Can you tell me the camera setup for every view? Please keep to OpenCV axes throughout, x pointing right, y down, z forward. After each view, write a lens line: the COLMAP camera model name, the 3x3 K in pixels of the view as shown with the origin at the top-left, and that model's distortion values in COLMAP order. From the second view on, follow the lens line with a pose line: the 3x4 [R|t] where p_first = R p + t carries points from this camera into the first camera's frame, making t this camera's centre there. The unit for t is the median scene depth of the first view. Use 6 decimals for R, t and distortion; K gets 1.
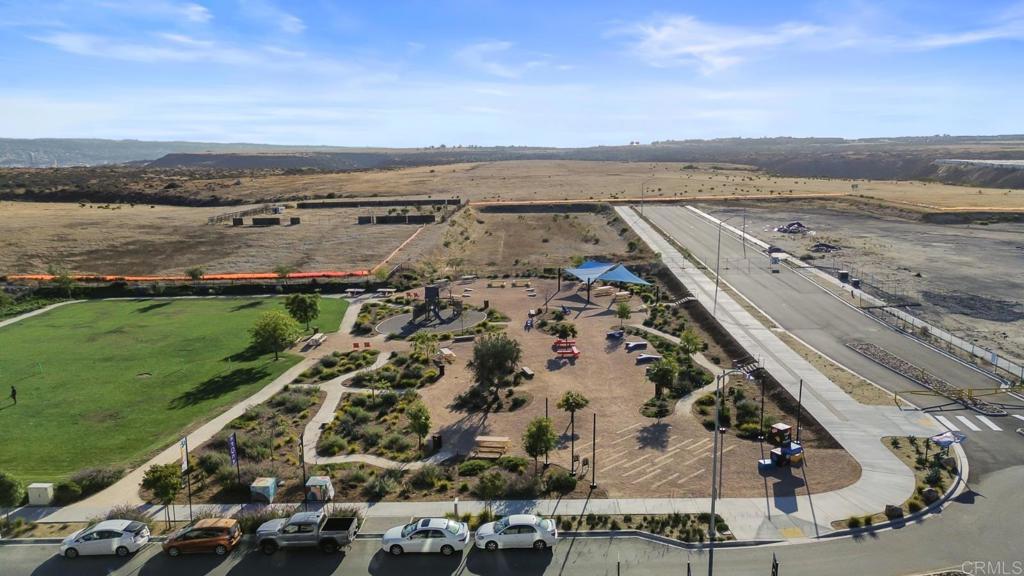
lens RADIAL K [[732.9, 0, 518.0], [0, 732.9, 290.4], [0, 0, 1]] dist [0.049532, -0.024208]
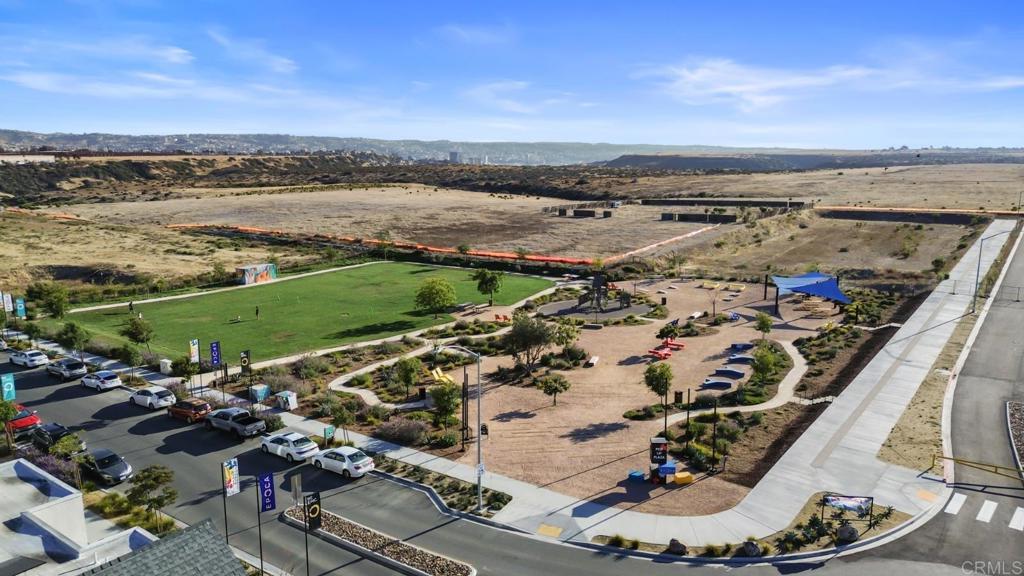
lens RADIAL K [[732.9, 0, 515.4], [0, 732.9, 285.6], [0, 0, 1]] dist [0.049532, -0.024208]
pose [[0.820834, 0.110989, -0.560279, 0.456852], [-0.116284, 0.992867, 0.026322, -0.006409], [0.559204, 0.043546, 0.827885, 0.088552]]
